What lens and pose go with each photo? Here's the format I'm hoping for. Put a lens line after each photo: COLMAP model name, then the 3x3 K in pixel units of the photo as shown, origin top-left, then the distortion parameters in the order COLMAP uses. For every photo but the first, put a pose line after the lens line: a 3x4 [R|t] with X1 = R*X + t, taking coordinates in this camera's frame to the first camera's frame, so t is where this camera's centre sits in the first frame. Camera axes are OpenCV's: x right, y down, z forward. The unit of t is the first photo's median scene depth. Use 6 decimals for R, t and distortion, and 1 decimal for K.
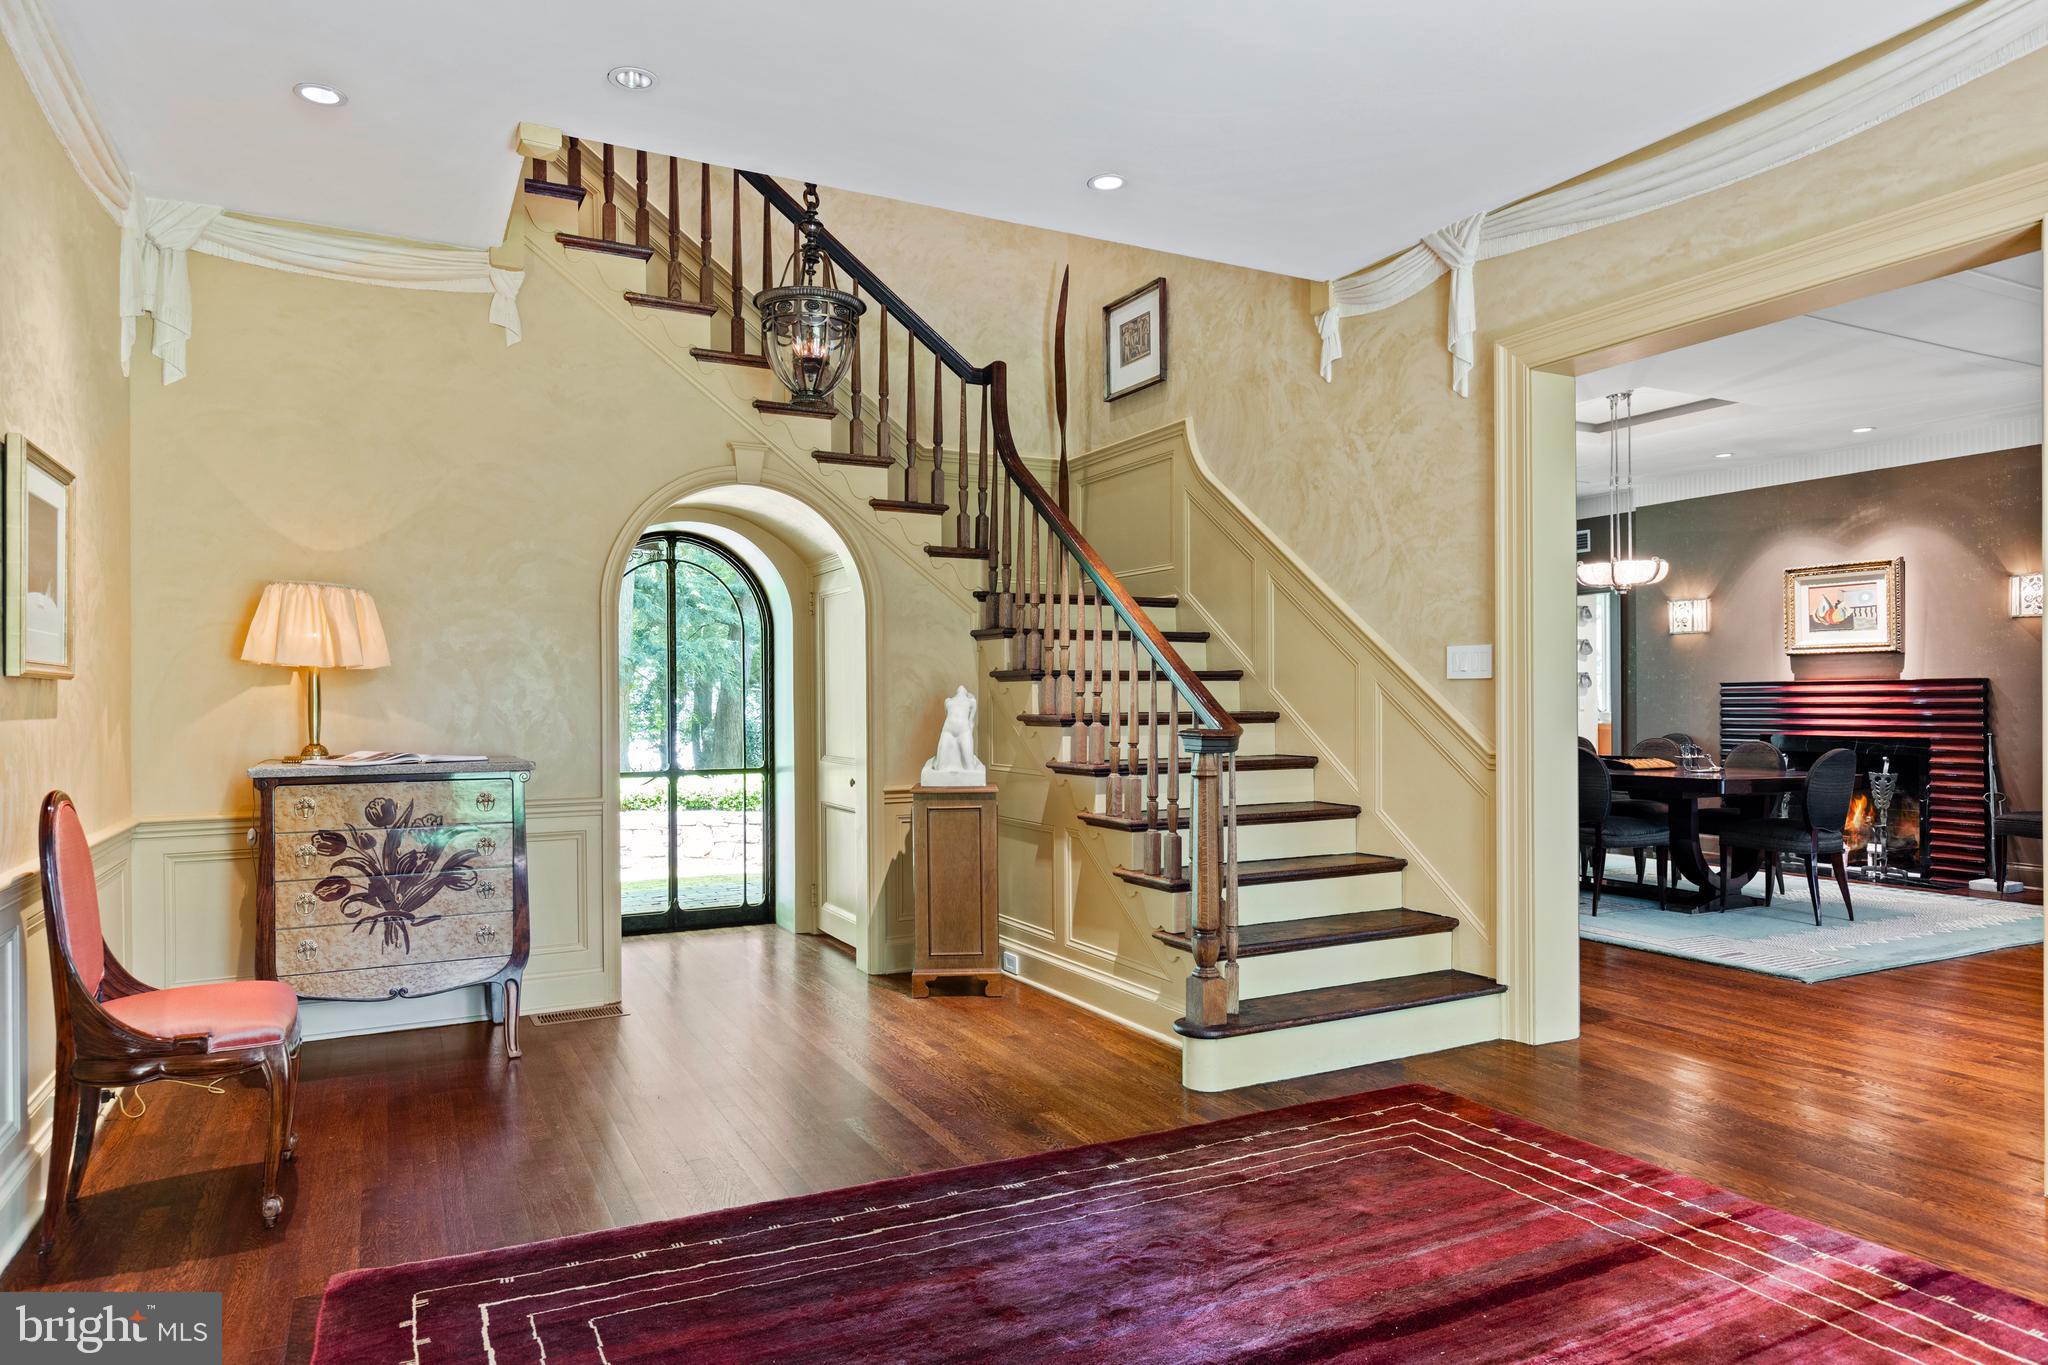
lens RADIAL K [[1261.9, 0, 1024.0], [0, 1261.9, 682.5], [0, 0, 1]] dist [-0.002612, -0.000892]
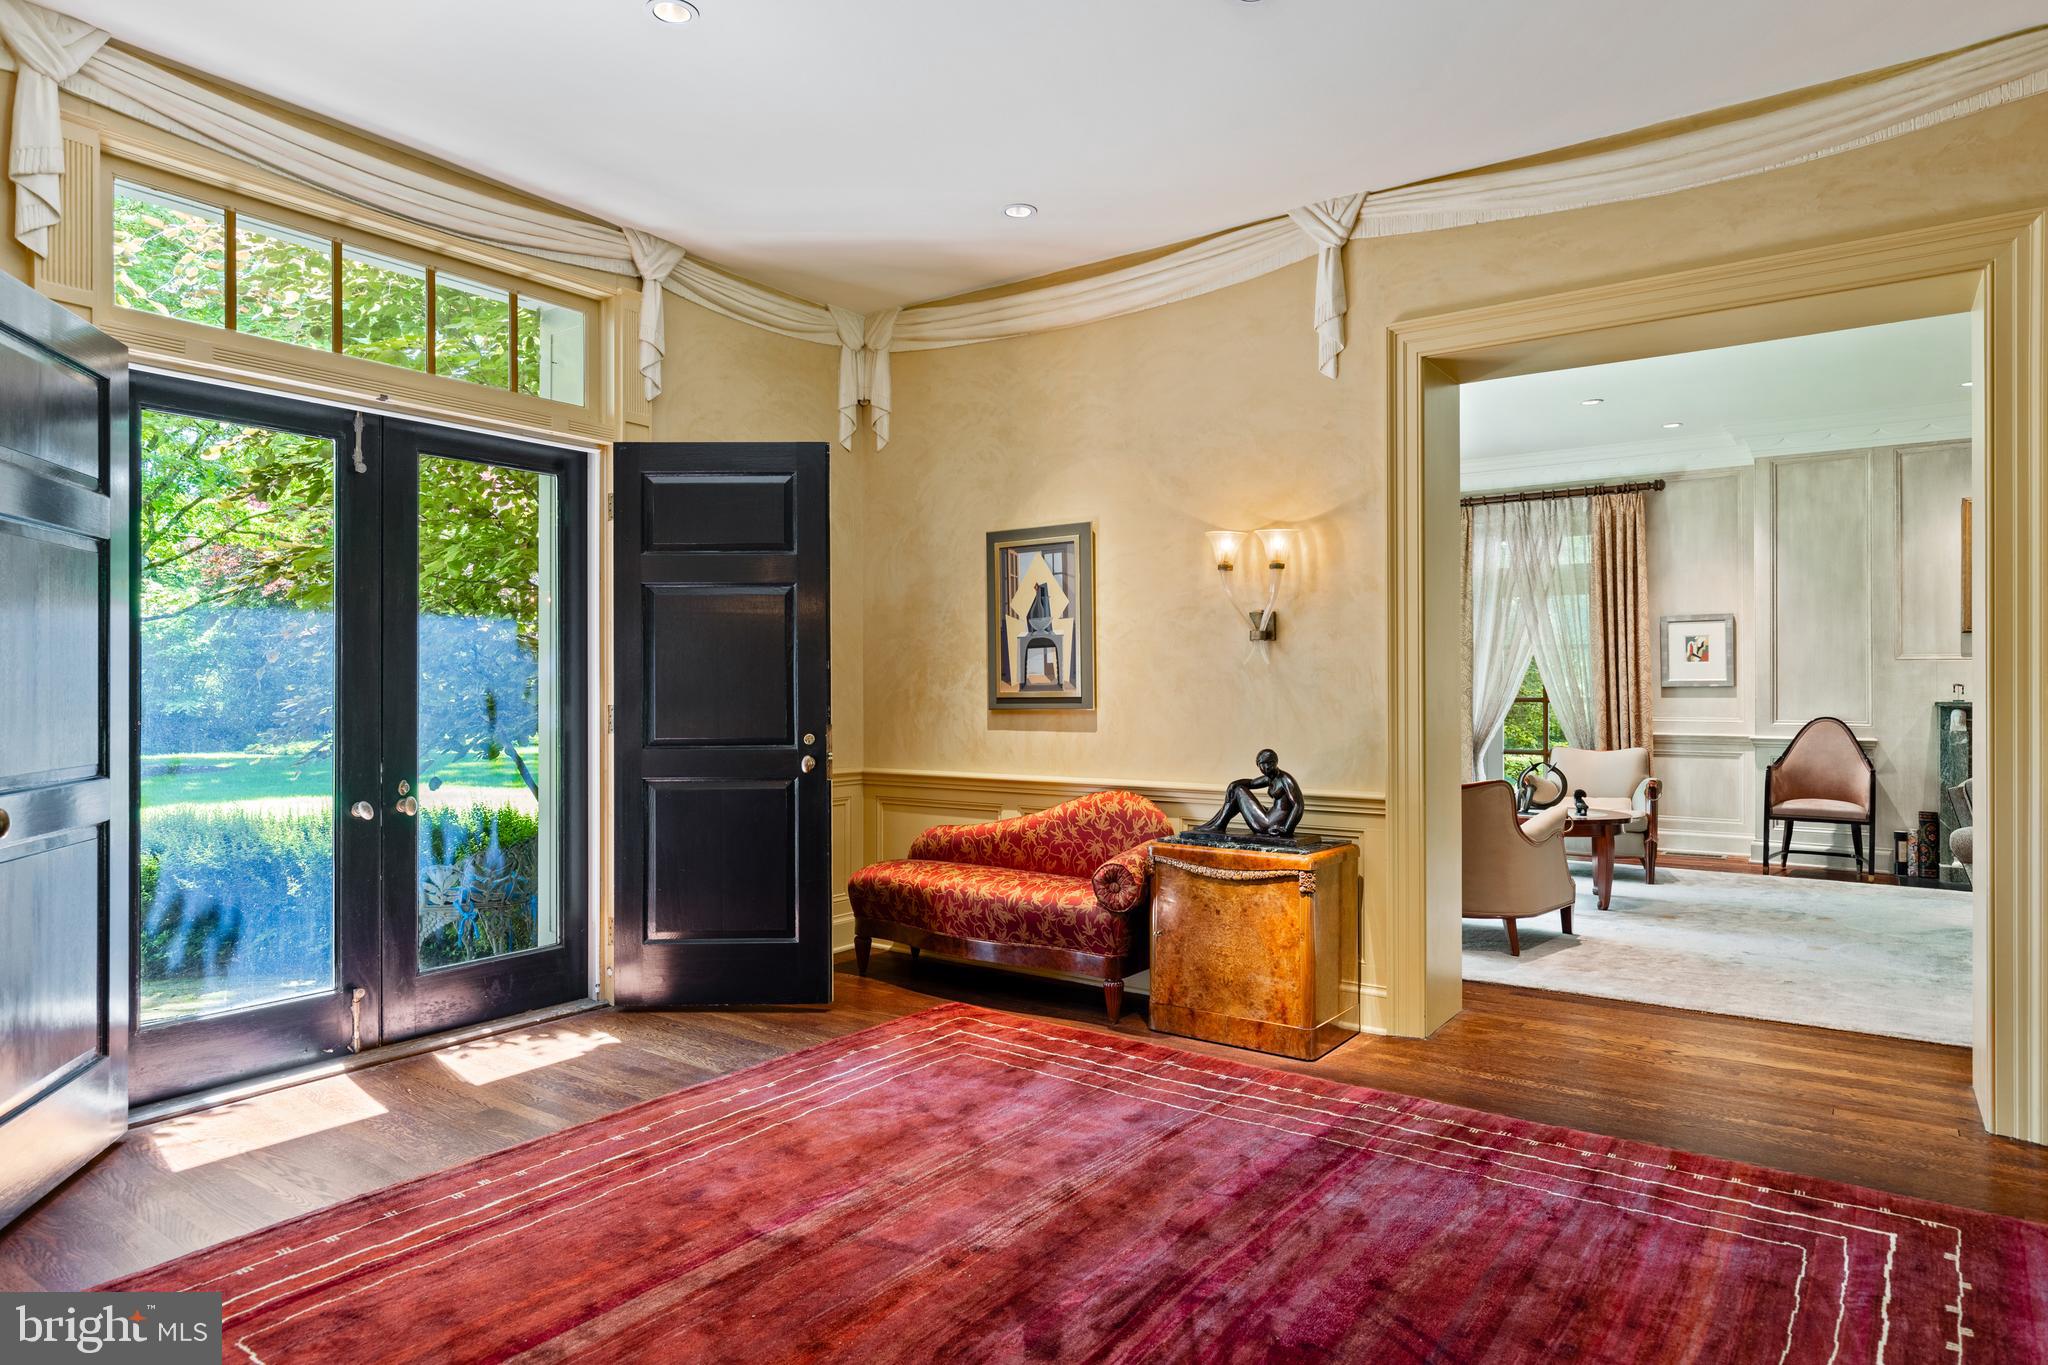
lens RADIAL K [[1222.6, 0, 1024.0], [0, 1222.6, 682.5], [0, 0, 1]] dist [-0.004828, 0.001169]
pose [[-0.890337, 0.004715, -0.455277, 0.321570], [0.010829, 0.999883, -0.010823, 0.005045], [0.455173, -0.014566, -0.890284, 0.703653]]
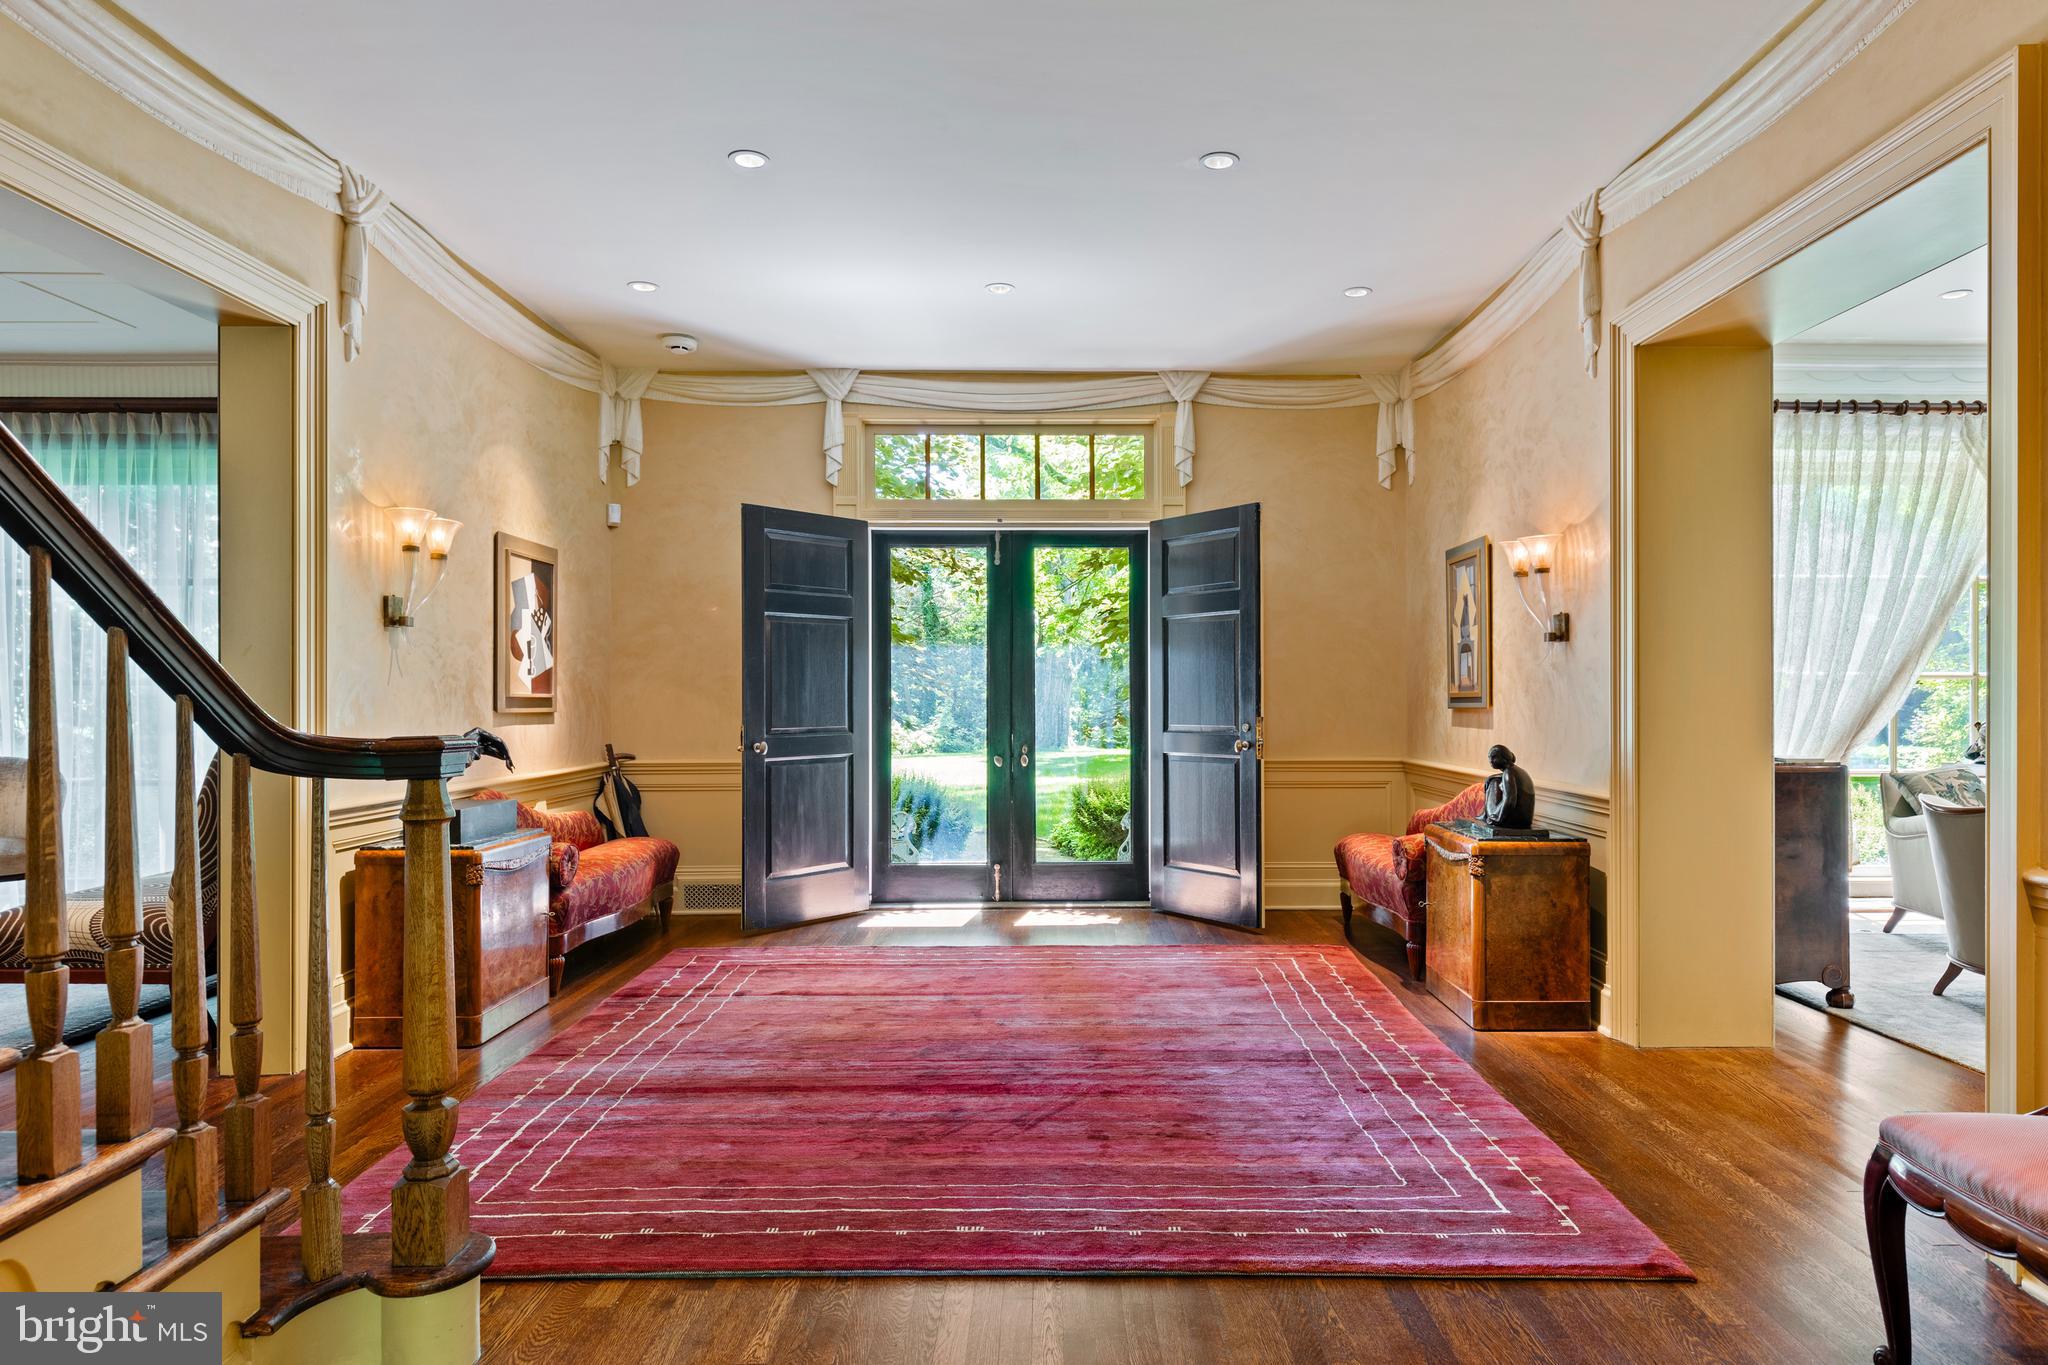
lens RADIAL K [[1222.6, 0, 1024.0], [0, 1222.6, 682.5], [0, 0, 1]] dist [-0.004828, 0.001169]
pose [[-0.882320, 0.012170, 0.470492, -0.249160], [0.001904, 0.999750, -0.022290, 0.015957], [-0.470645, -0.018771, -0.882123, 0.957780]]
